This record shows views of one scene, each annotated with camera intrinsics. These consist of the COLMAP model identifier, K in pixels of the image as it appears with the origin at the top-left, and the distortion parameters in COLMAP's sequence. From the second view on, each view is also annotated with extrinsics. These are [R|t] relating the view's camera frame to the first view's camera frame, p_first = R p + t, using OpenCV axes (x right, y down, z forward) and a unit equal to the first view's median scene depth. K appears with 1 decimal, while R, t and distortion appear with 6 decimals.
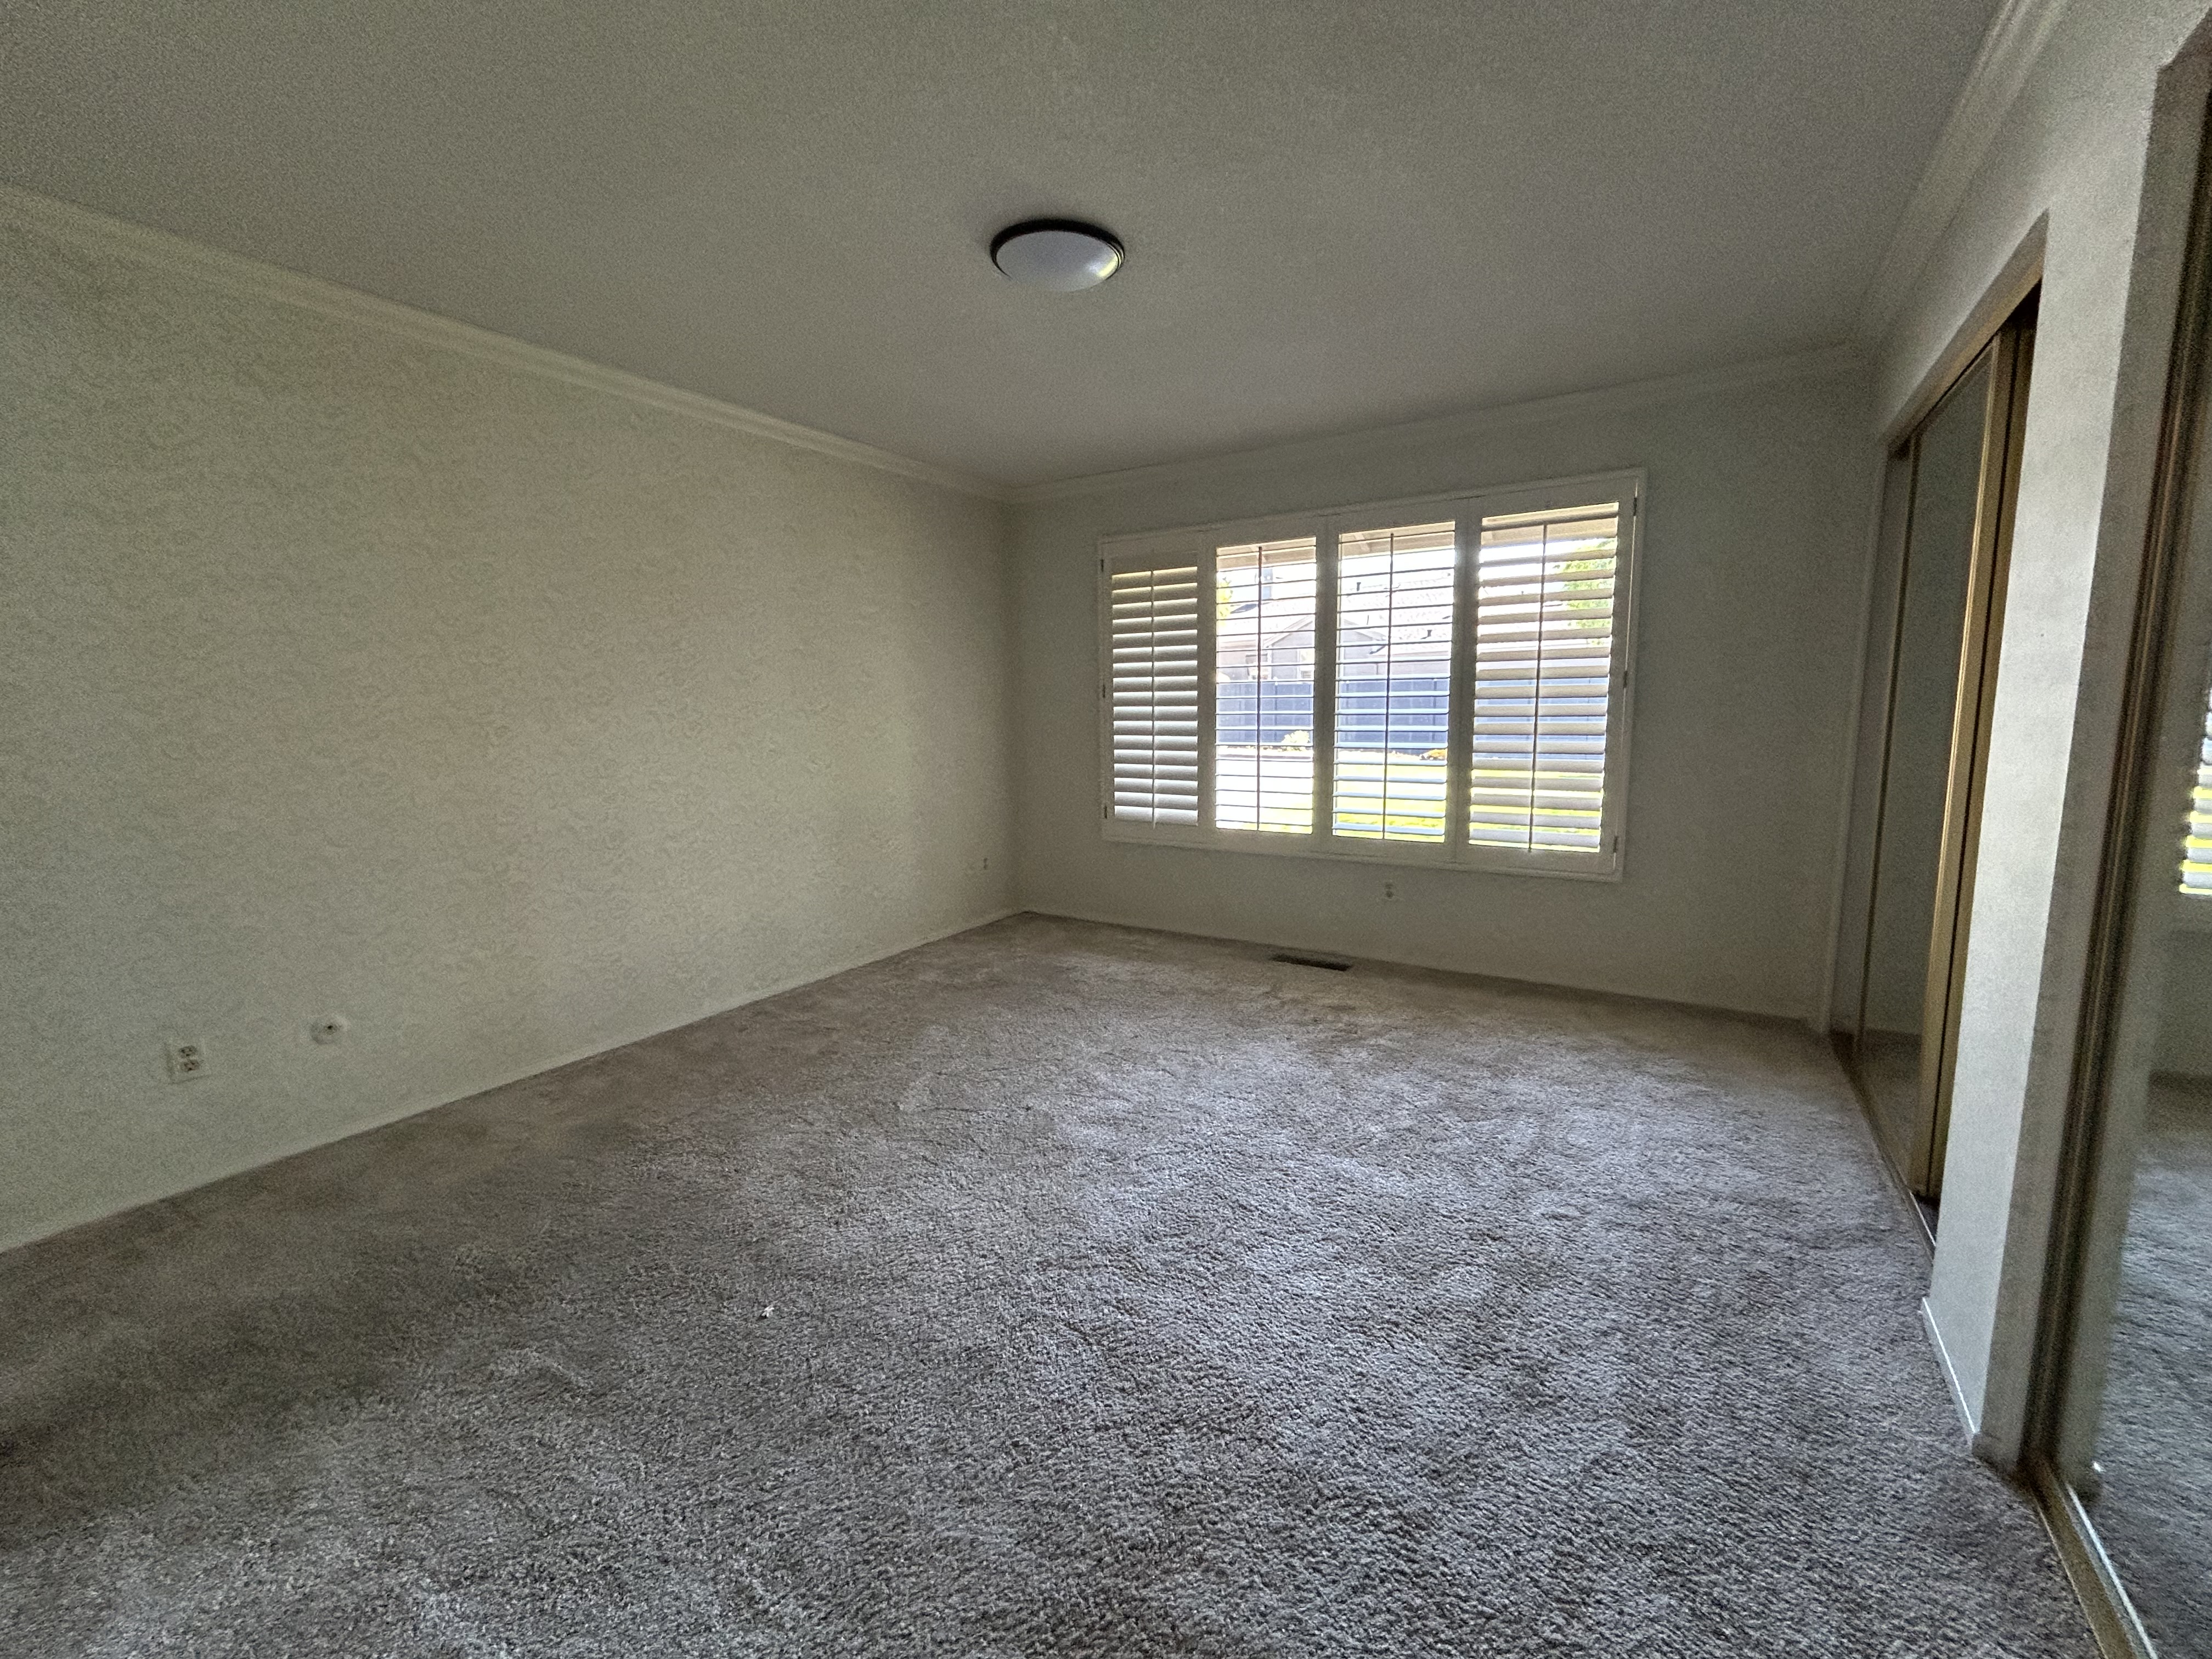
lens RADIAL K [[914.2, 0, 1099.6], [0, 914.2, 825.4], [0, 0, 1]] dist [-0.001523, 0.003250]
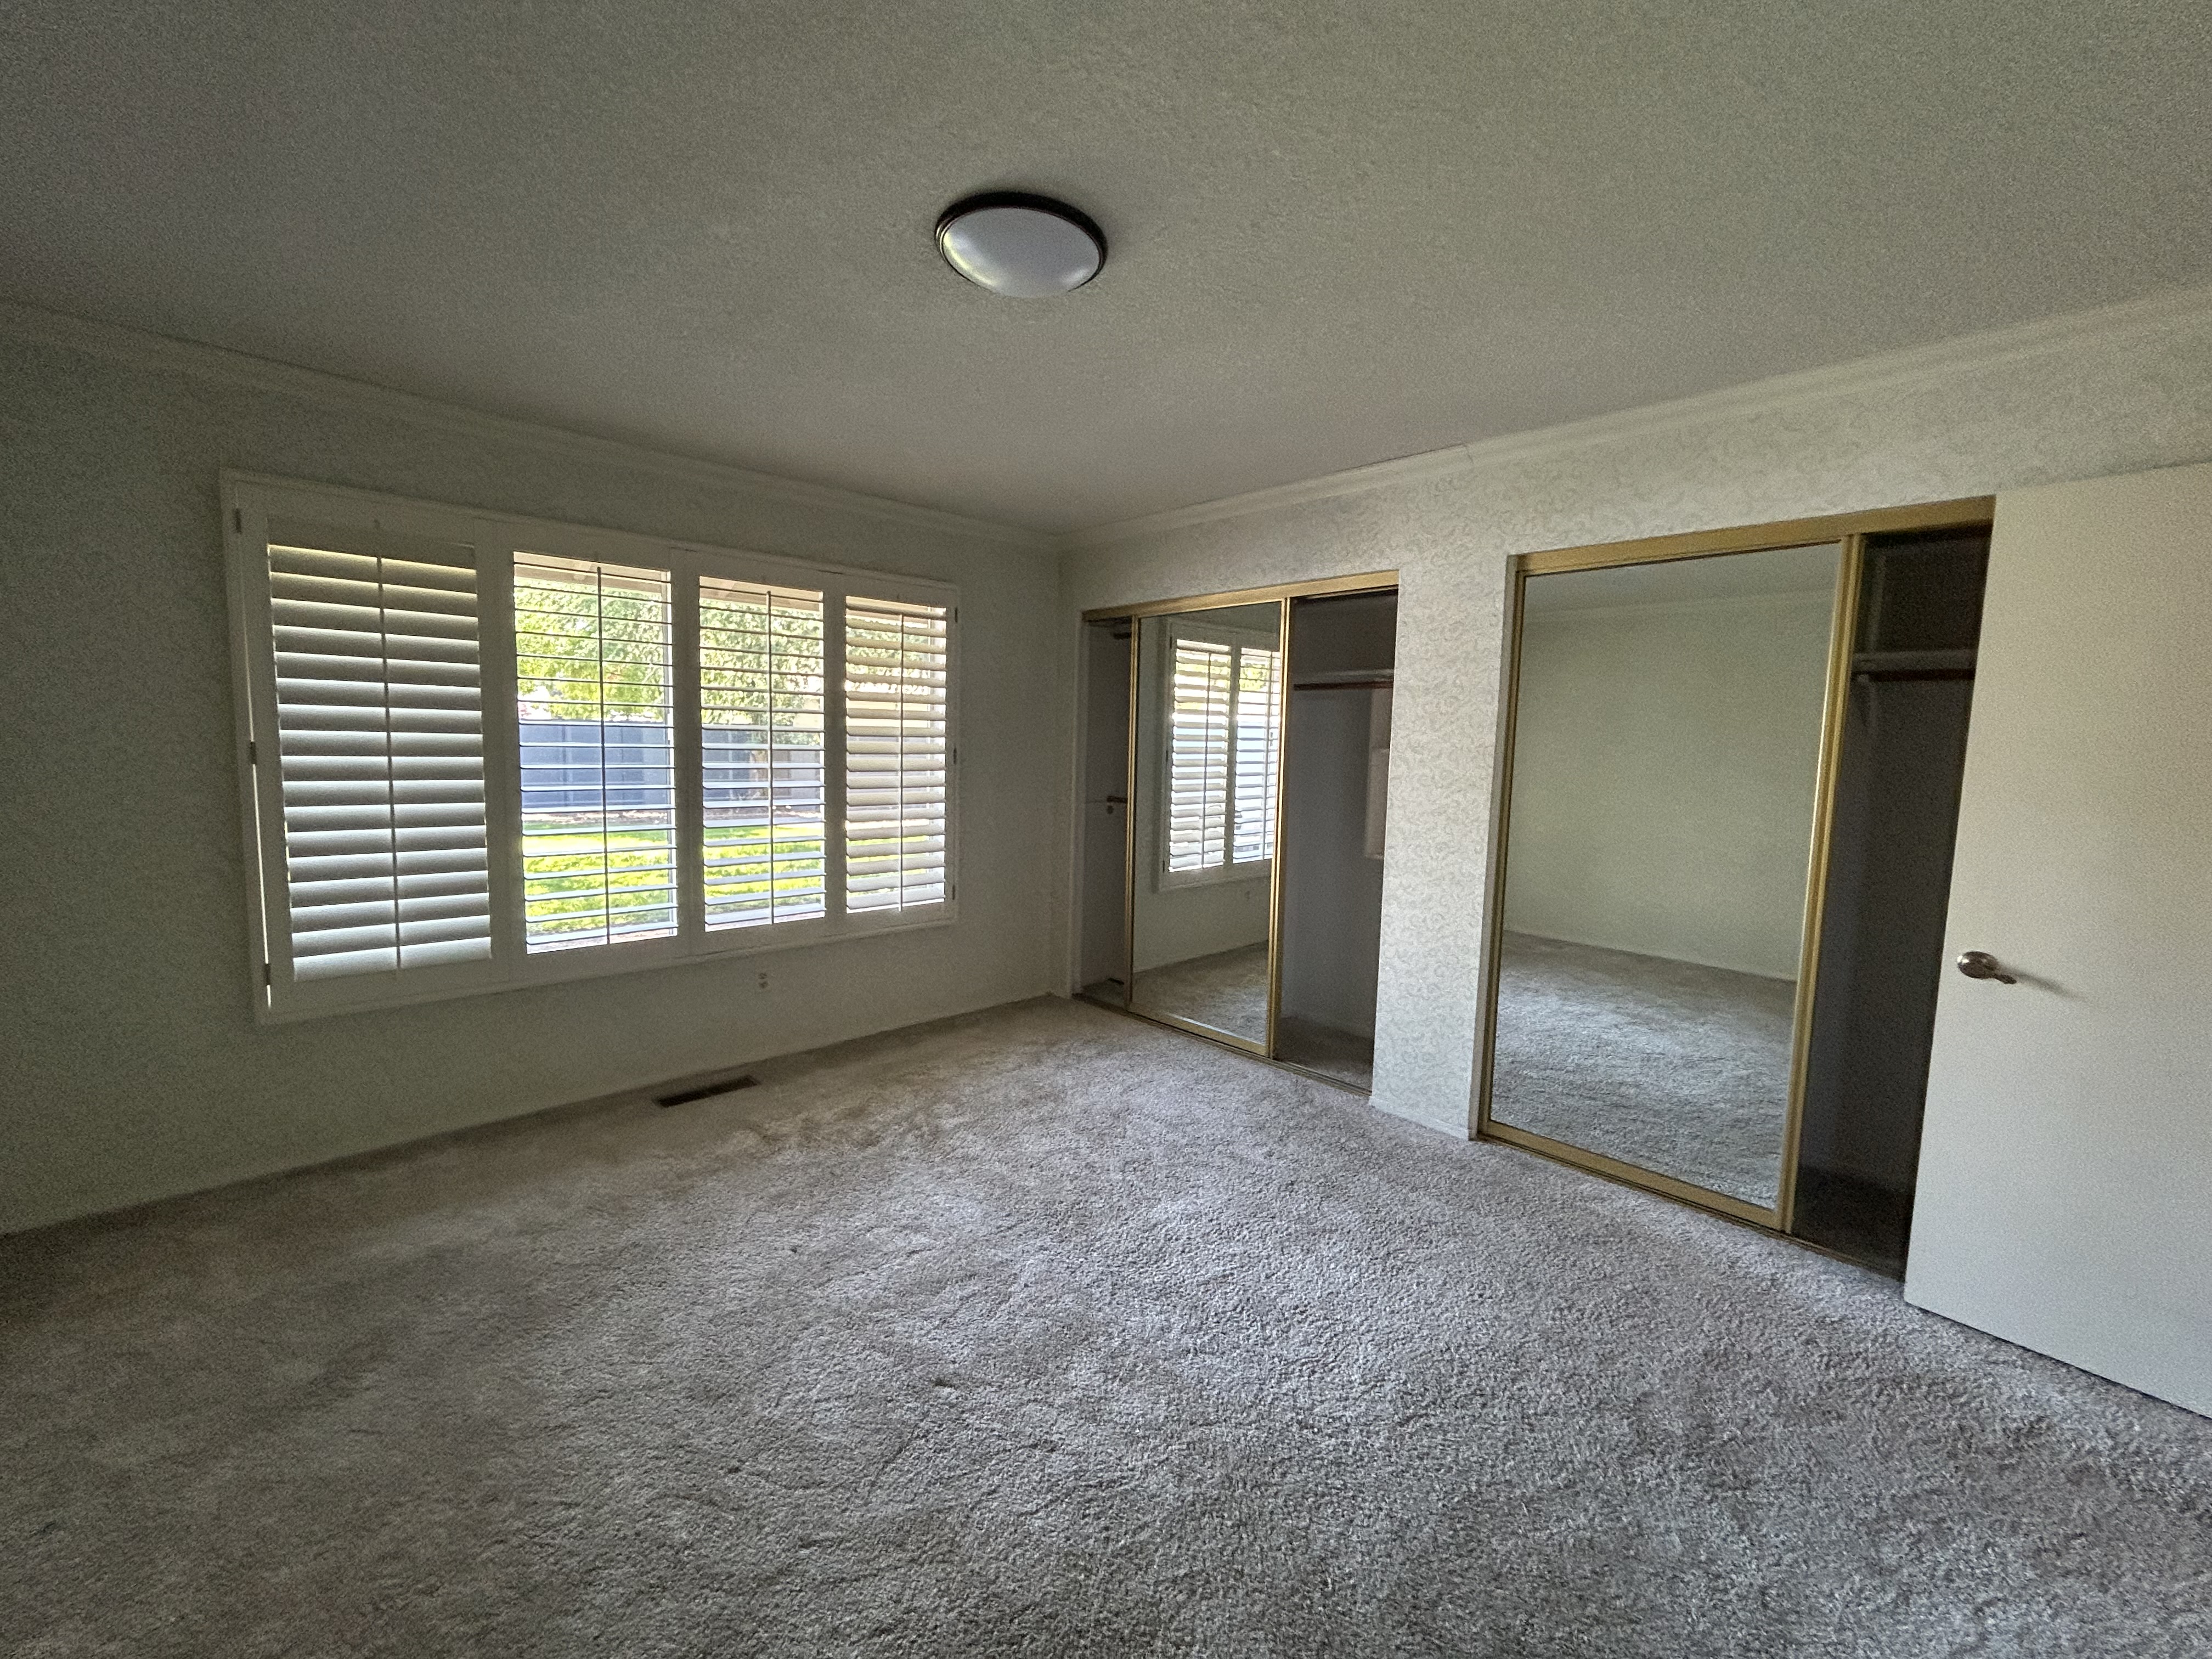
lens RADIAL K [[914.2, 0, 1099.6], [0, 914.2, 825.4], [0, 0, 1]] dist [-0.001523, 0.003250]
pose [[0.233645, -0.075731, 0.969368, -0.529531], [0.100032, 0.993544, 0.053509, -0.108506], [-0.967163, 0.084466, 0.239712, 0.508633]]
